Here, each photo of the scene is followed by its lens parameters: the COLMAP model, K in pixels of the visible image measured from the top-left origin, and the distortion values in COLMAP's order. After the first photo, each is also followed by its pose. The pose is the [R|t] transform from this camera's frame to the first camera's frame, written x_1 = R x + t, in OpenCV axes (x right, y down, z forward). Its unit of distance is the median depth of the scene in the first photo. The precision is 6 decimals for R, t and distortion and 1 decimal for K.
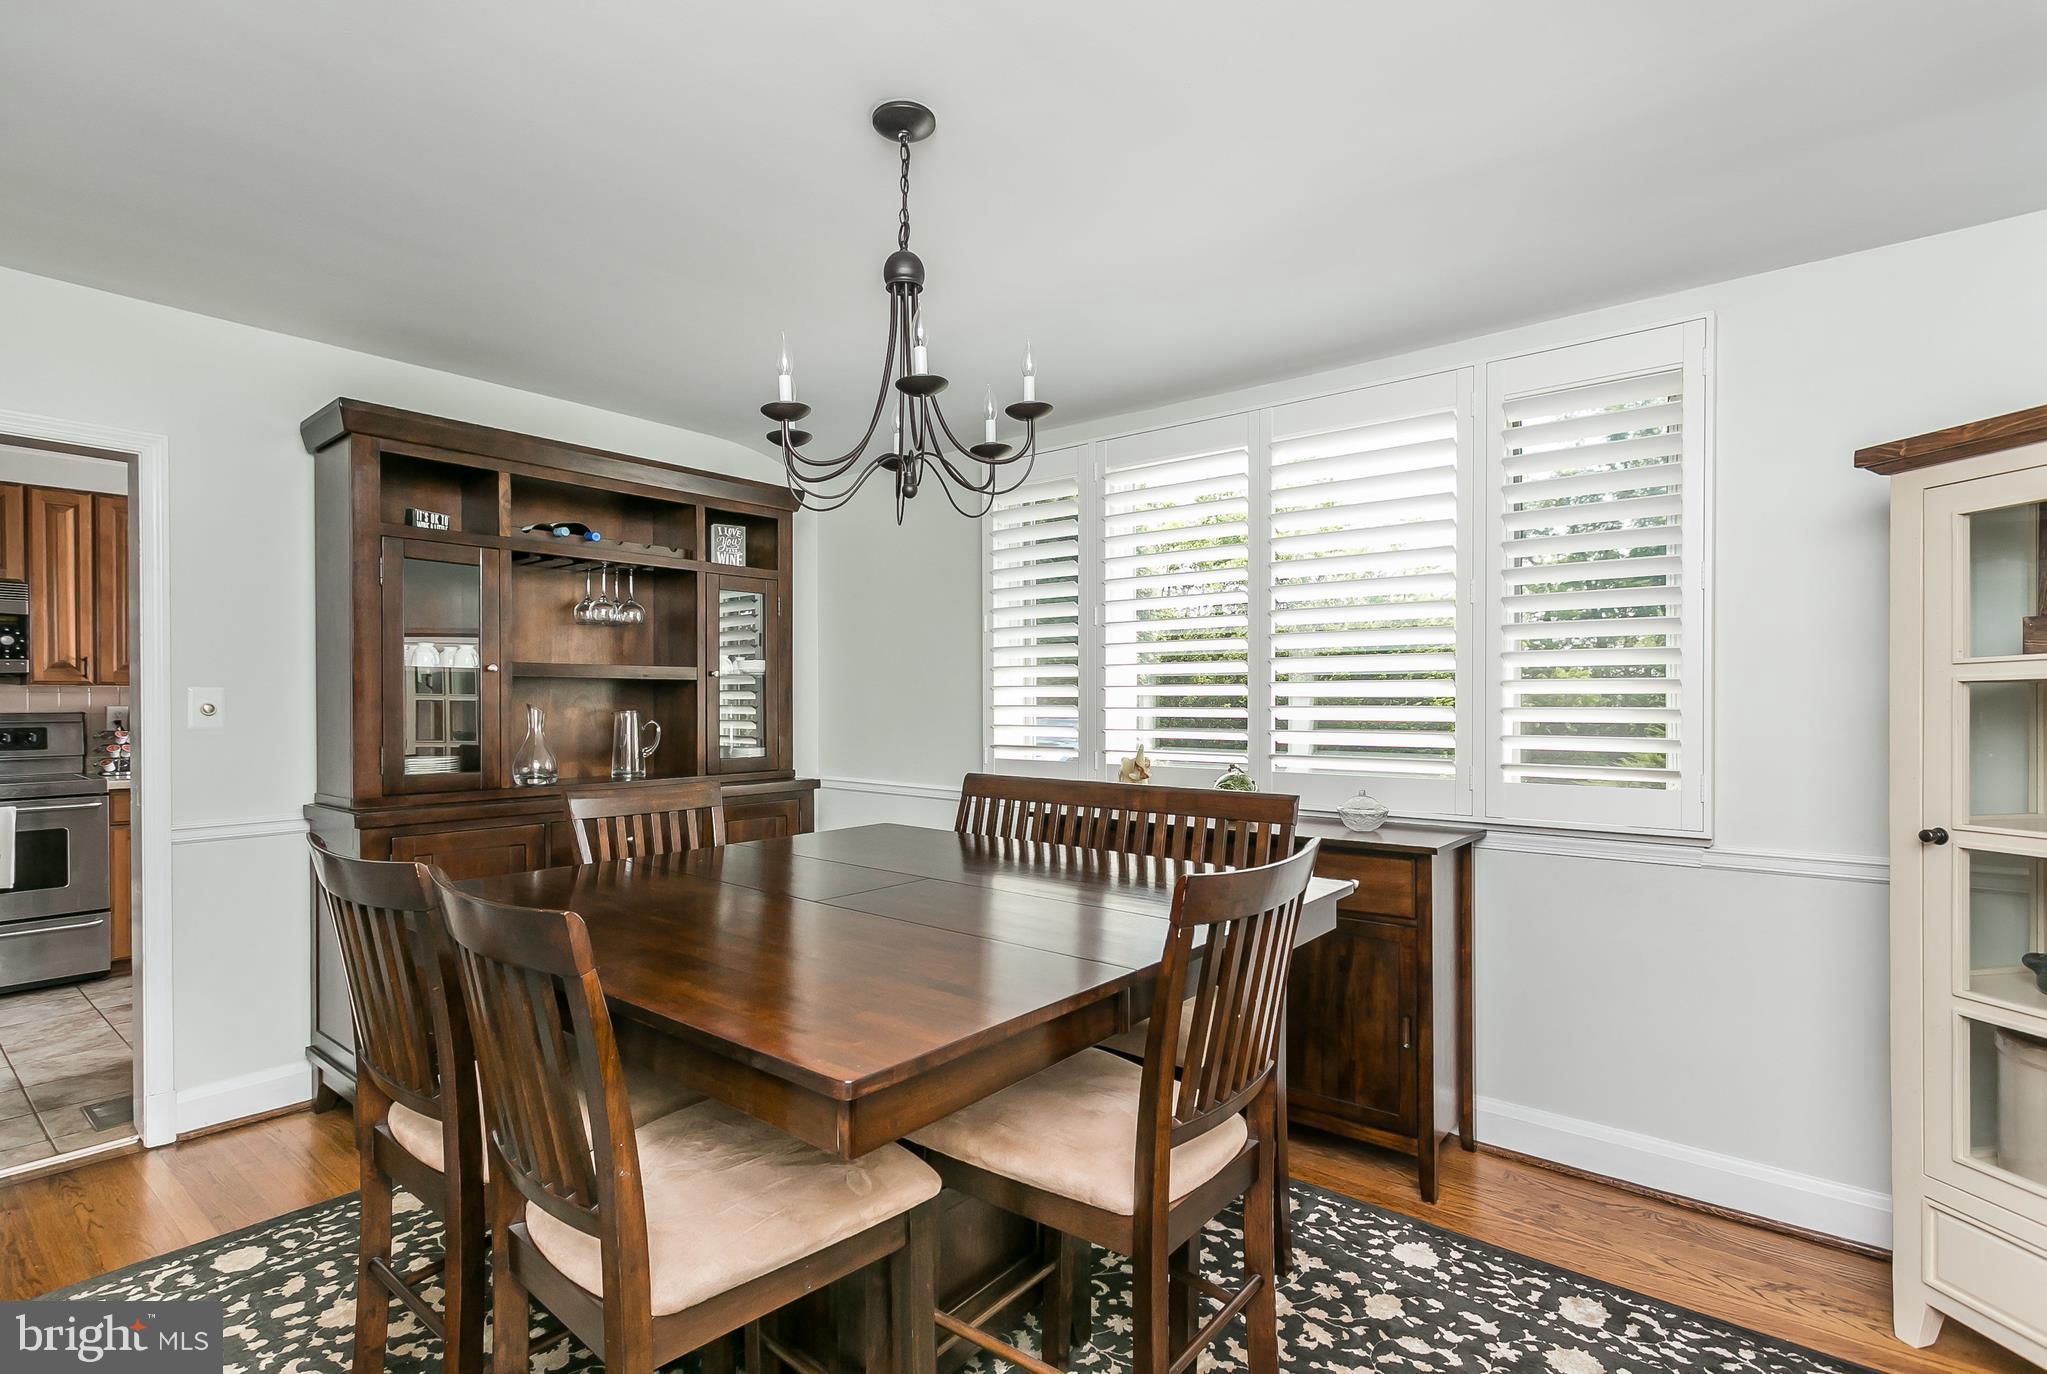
lens RADIAL K [[988.4, 0, 1026.9], [0, 988.4, 705.0], [0, 0, 1]] dist [0.006786, 0.001154]
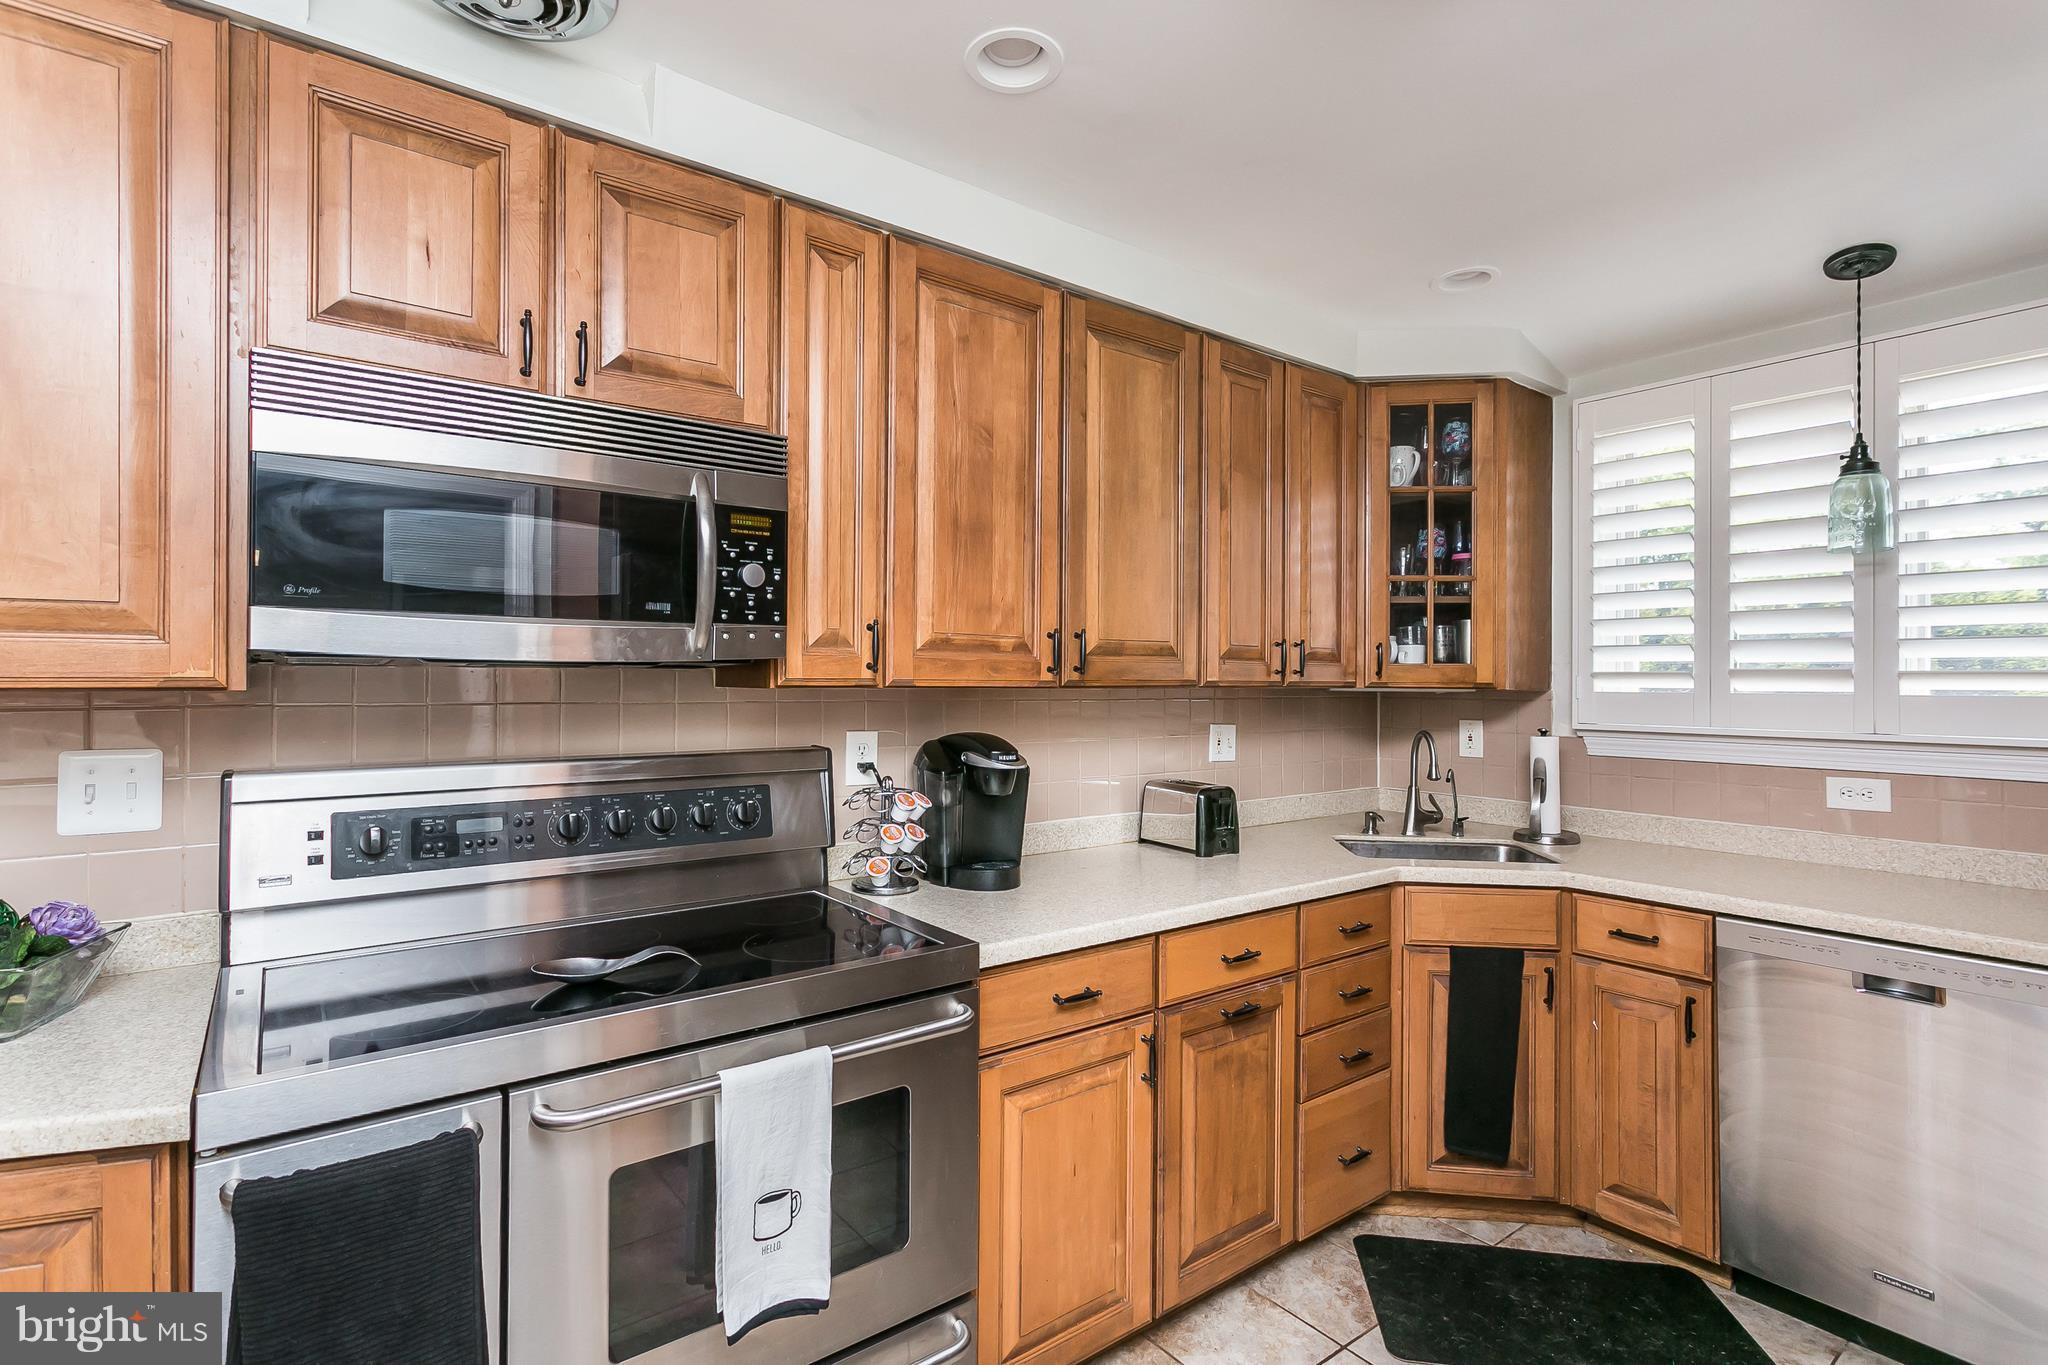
lens RADIAL K [[956.8, 0, 1024.0], [0, 956.8, 682.5], [0, 0, 1]] dist [-0.001489, -0.000097]
pose [[0.975190, 0.003886, -0.221334, -0.828770], [-0.005855, 0.999949, -0.008241, -0.019603], [0.221291, 0.009332, 0.975163, 0.653372]]
